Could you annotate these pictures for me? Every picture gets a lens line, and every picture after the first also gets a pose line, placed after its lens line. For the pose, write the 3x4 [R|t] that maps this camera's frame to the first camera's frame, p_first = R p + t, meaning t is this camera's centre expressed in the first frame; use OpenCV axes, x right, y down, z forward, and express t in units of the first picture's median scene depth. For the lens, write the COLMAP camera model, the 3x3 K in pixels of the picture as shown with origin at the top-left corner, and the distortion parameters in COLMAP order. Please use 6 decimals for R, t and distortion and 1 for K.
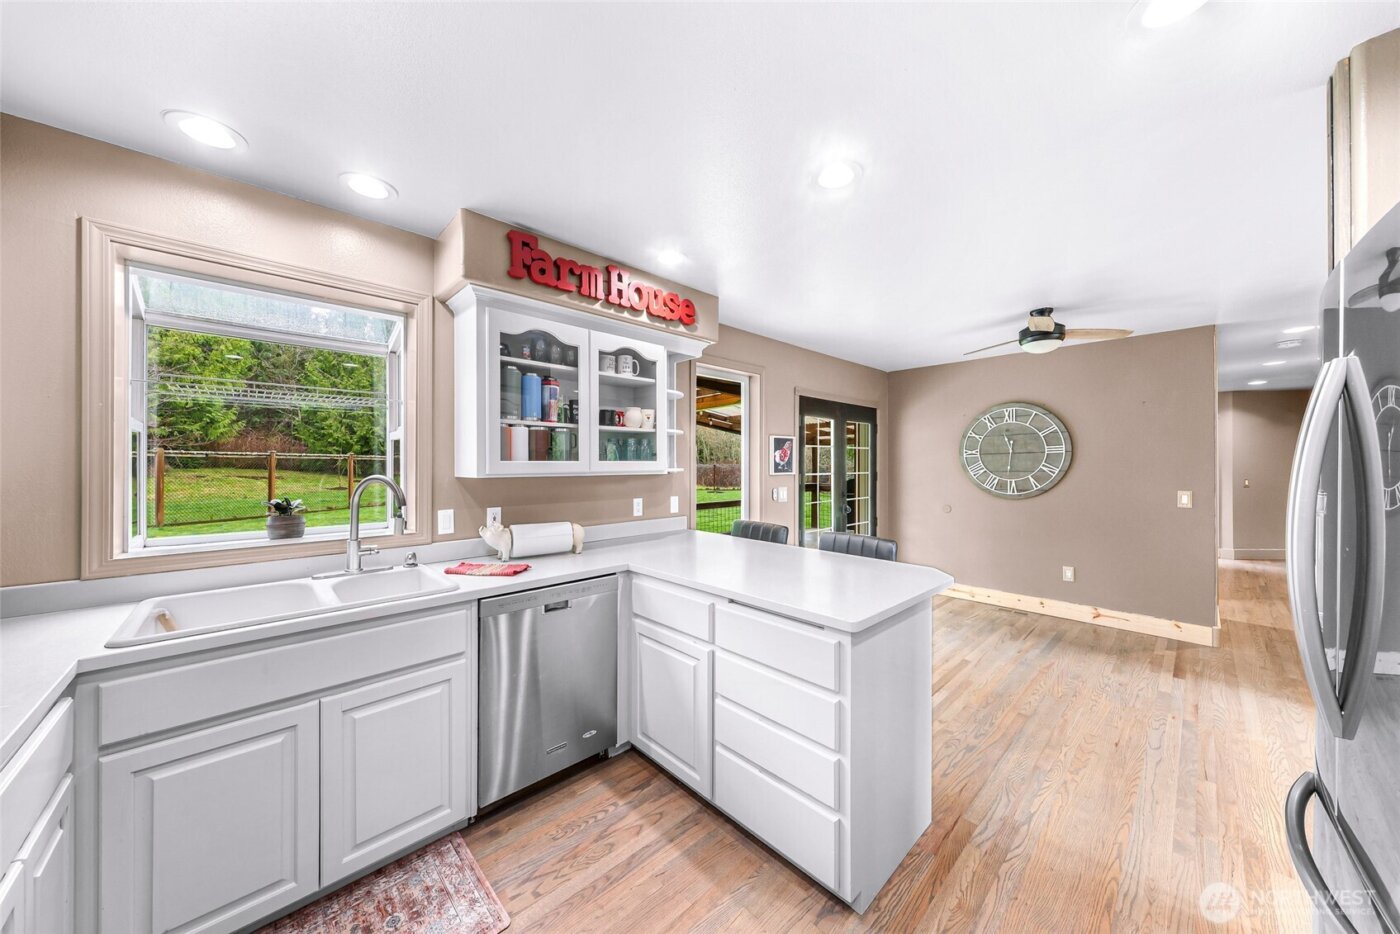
lens RADIAL K [[472.3, 0, 700.0], [0, 472.3, 467.0], [0, 0, 1]] dist [-0.000717, 0.000019]
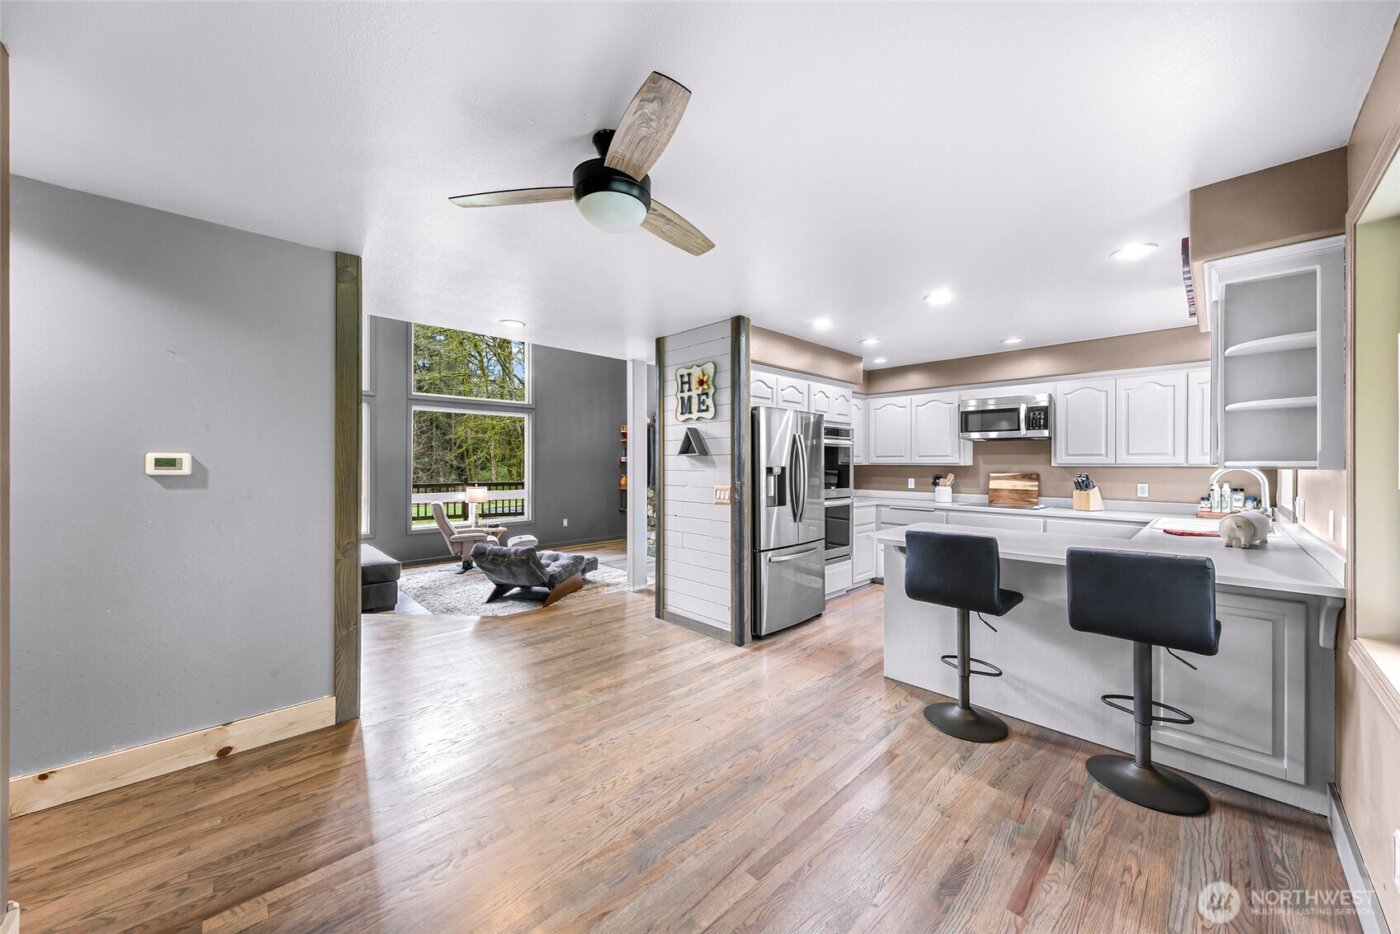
lens RADIAL K [[503.0, 0, 700.0], [0, 503.0, 467.0], [0, 0, 1]] dist [0.000875, 0.000037]
pose [[-0.999932, -0.000015, -0.011645, 0.627838], [-0.000150, 0.999933, 0.011602, 0.002062], [0.011644, 0.011603, -0.999865, 1.504395]]
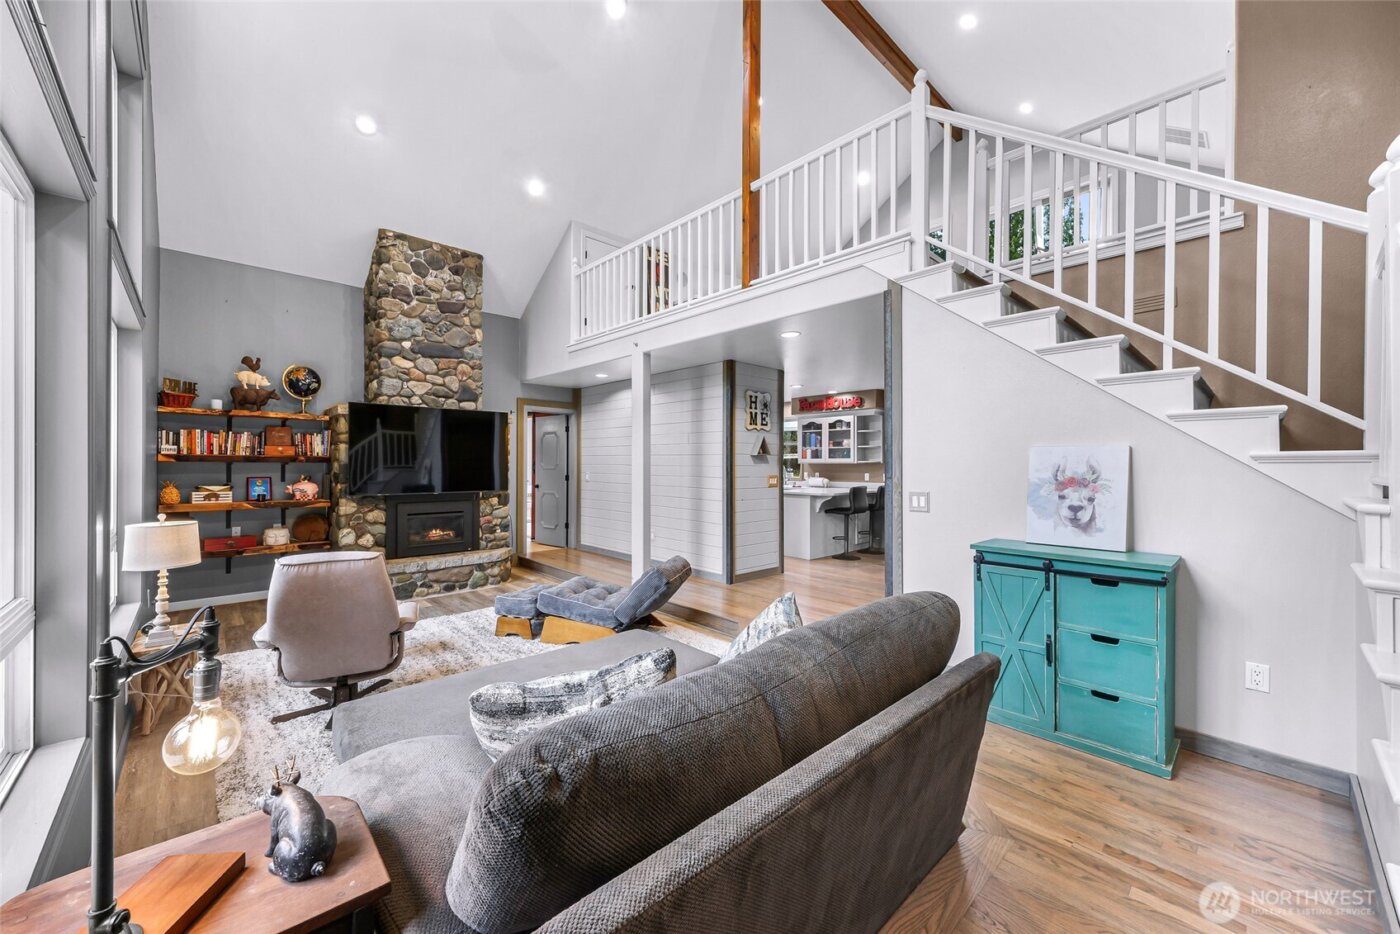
lens RADIAL K [[530.3, 0, 675.9], [0, 530.3, 464.8], [0, 0, 1]] dist [-0.000098, 0.000022]
pose [[-0.023471, 0.002854, -0.999720, 2.451169], [-0.008293, 0.999961, 0.003050, 0.018892], [0.999690, 0.008362, -0.023447, 0.052879]]
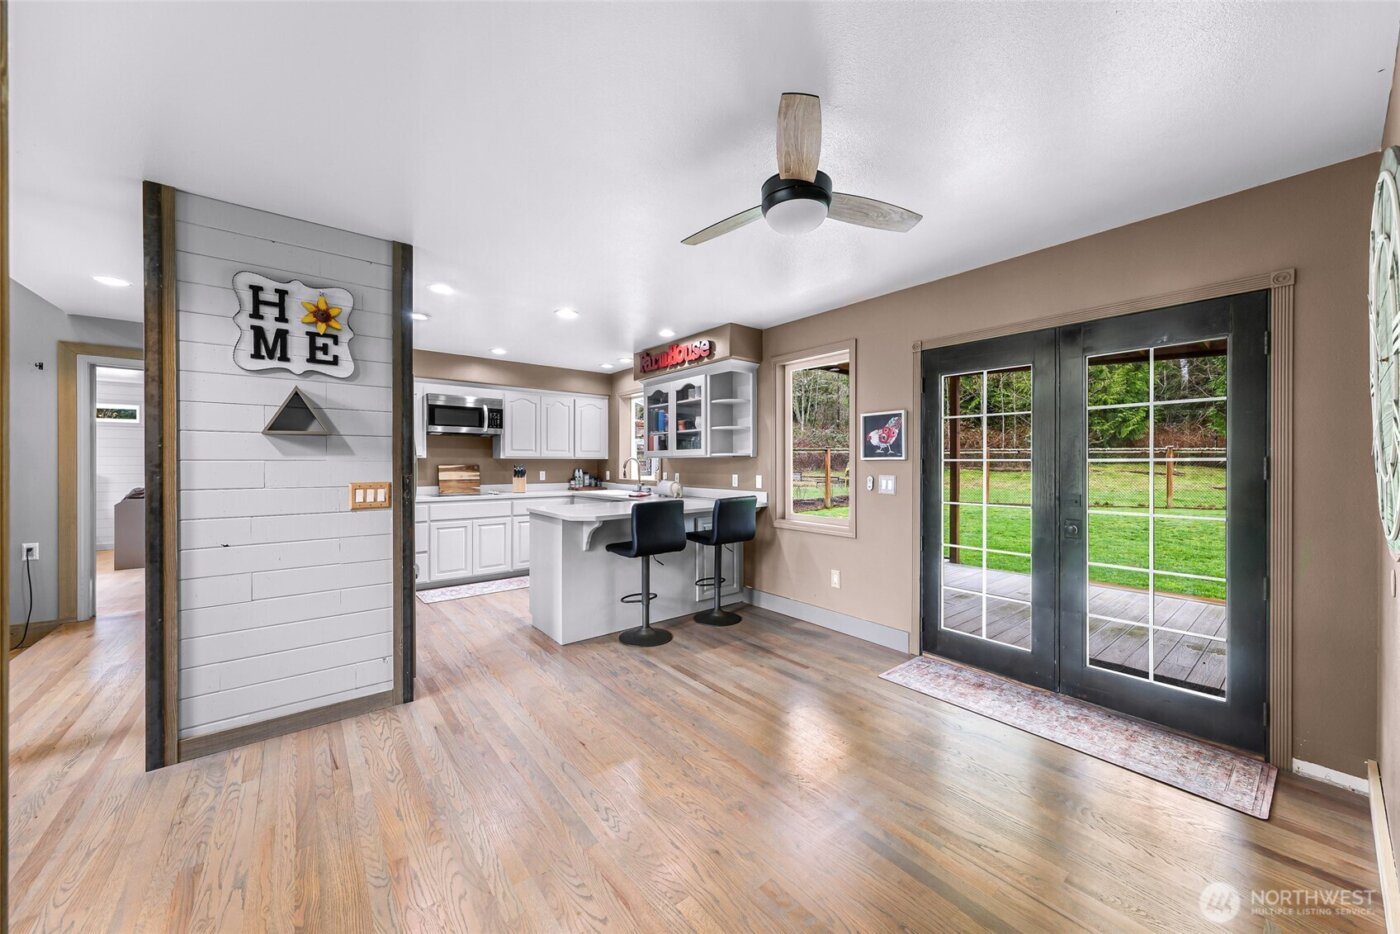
lens RADIAL K [[499.7, 0, 700.0], [0, 499.7, 467.0], [0, 0, 1]] dist [-0.000466, -0.000041]
pose [[-0.076732, 0.008914, -0.997012, 1.291565], [-0.003531, 0.999951, 0.009212, 0.026878], [0.997045, 0.004227, -0.076697, 0.917915]]
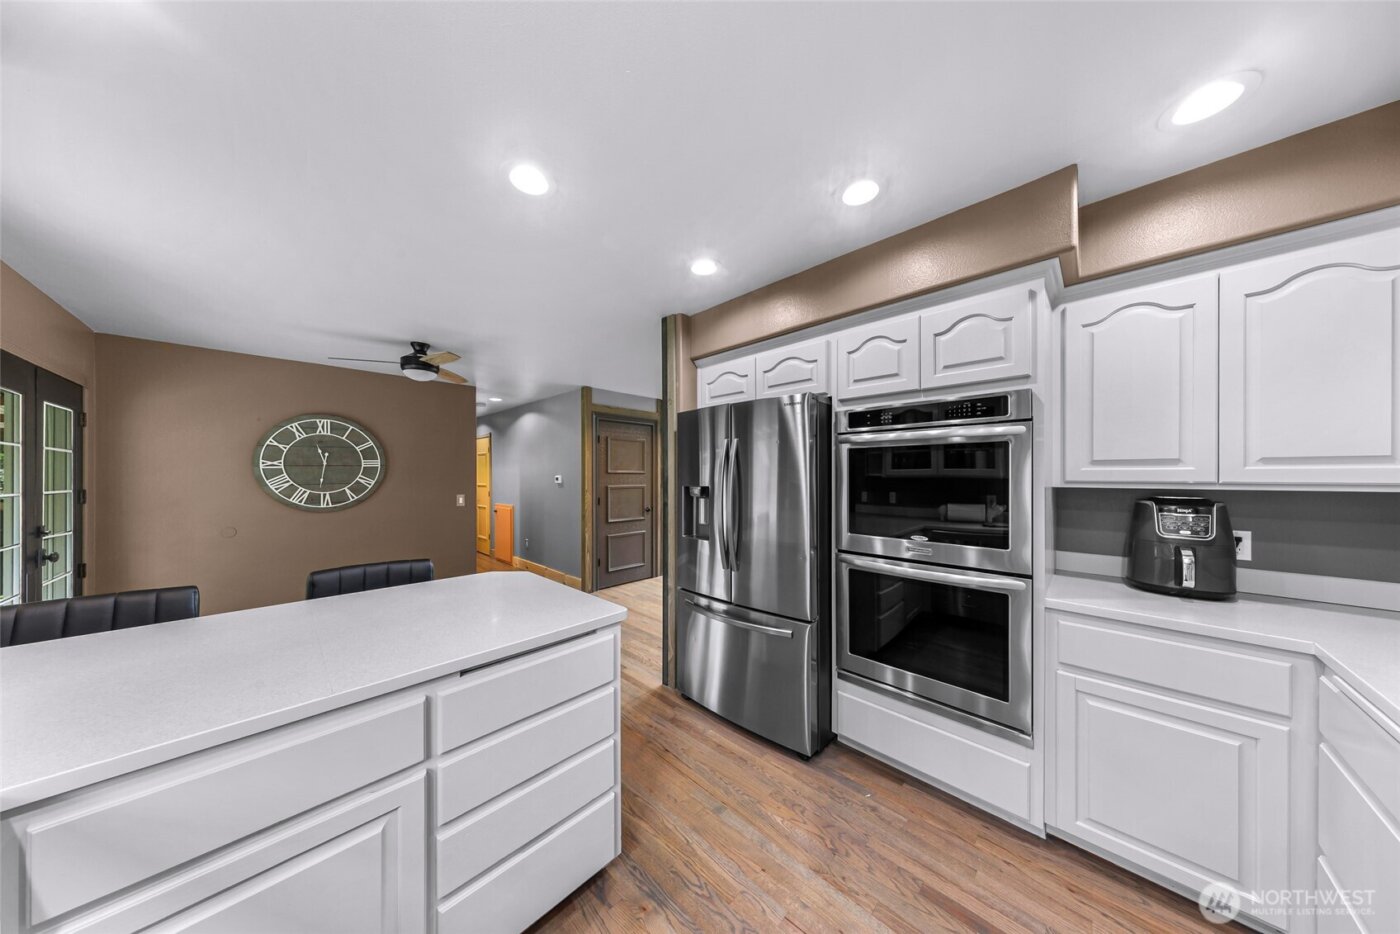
lens RADIAL K [[402.5, 0, 693.9], [0, 402.5, 477.0], [0, 0, 1]] dist [0.000143, 0.000020]
pose [[-0.035513, -0.001578, 0.999368, -0.287337], [0.005715, 0.999982, 0.001782, -0.003179], [-0.999353, 0.005774, -0.035503, 0.358006]]
